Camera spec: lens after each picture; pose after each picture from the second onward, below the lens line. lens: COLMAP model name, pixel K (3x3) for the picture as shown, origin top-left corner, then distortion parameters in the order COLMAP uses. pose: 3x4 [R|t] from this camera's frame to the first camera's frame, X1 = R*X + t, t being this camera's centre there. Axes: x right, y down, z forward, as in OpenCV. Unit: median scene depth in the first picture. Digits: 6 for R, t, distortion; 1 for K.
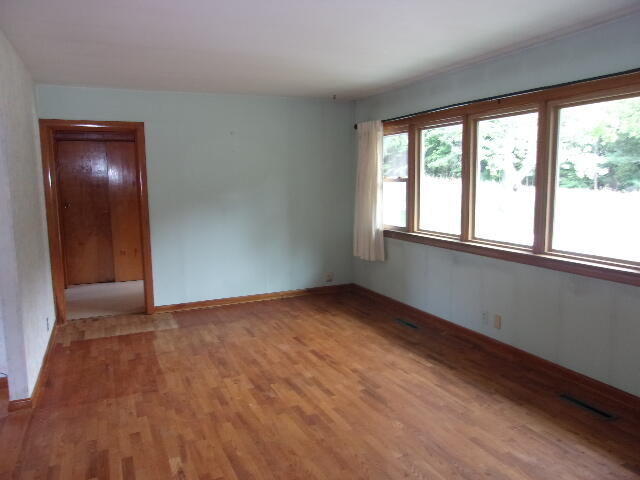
lens RADIAL K [[500.9, 0, 320.3], [0, 500.9, 236.8], [0, 0, 1]] dist [-0.028278, 0.047412]
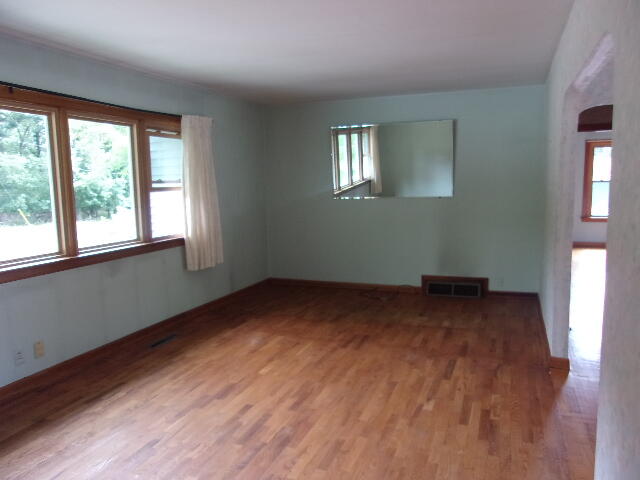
lens RADIAL K [[500.9, 0, 319.8], [0, 500.9, 242.5], [0, 0, 1]] dist [-0.028278, 0.047412]
pose [[-0.707718, -0.062617, 0.703715, -0.707551], [0.109971, 0.974160, 0.197278, -0.153995], [-0.697884, 0.217006, -0.682544, 1.461690]]
